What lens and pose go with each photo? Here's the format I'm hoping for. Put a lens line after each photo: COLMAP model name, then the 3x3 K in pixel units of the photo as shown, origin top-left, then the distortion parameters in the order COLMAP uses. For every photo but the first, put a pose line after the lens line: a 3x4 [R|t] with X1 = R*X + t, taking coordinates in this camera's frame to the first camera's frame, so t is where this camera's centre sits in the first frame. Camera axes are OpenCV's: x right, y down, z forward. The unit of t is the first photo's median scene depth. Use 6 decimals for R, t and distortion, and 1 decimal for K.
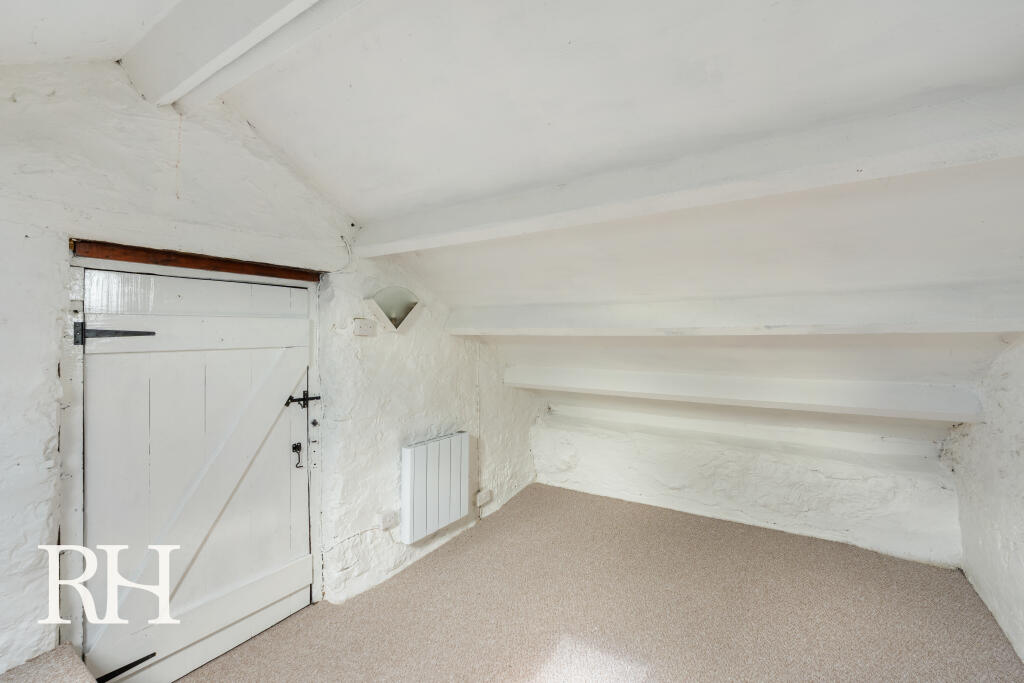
lens RADIAL K [[434.0, 0, 516.7], [0, 434.0, 343.4], [0, 0, 1]] dist [-0.000269, -0.000361]
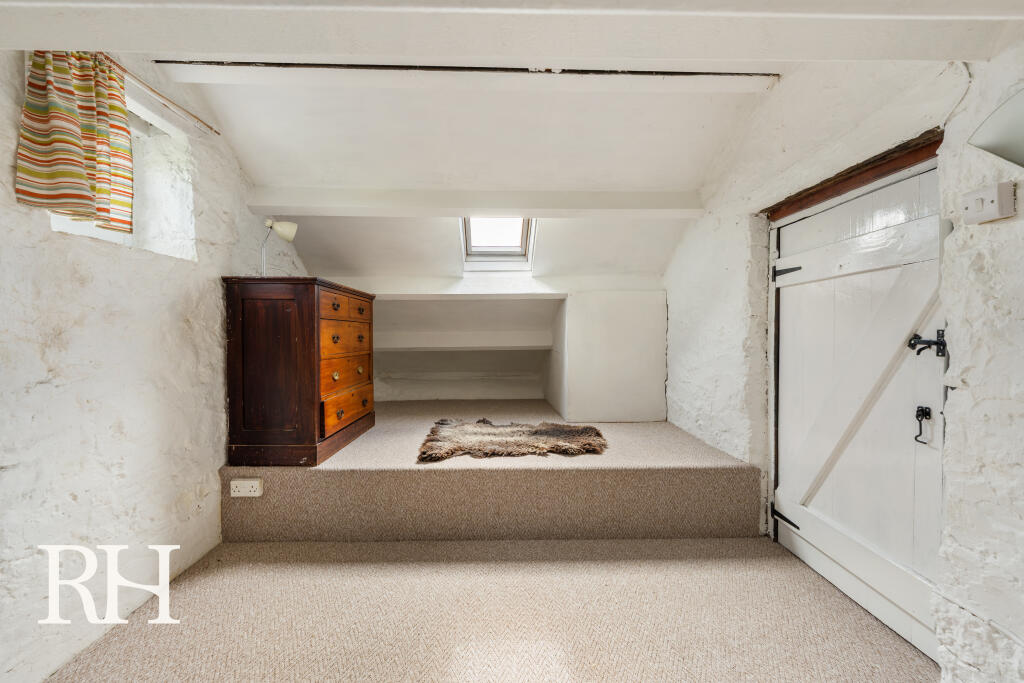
lens RADIAL K [[434.0, 0, 516.7], [0, 434.0, 343.4], [0, 0, 1]] dist [-0.000269, -0.000361]
pose [[-0.834492, 0.024185, -0.550489, 0.390414], [-0.002258, 0.998878, 0.047307, 0.100660], [0.551015, 0.040720, -0.833501, 1.198376]]
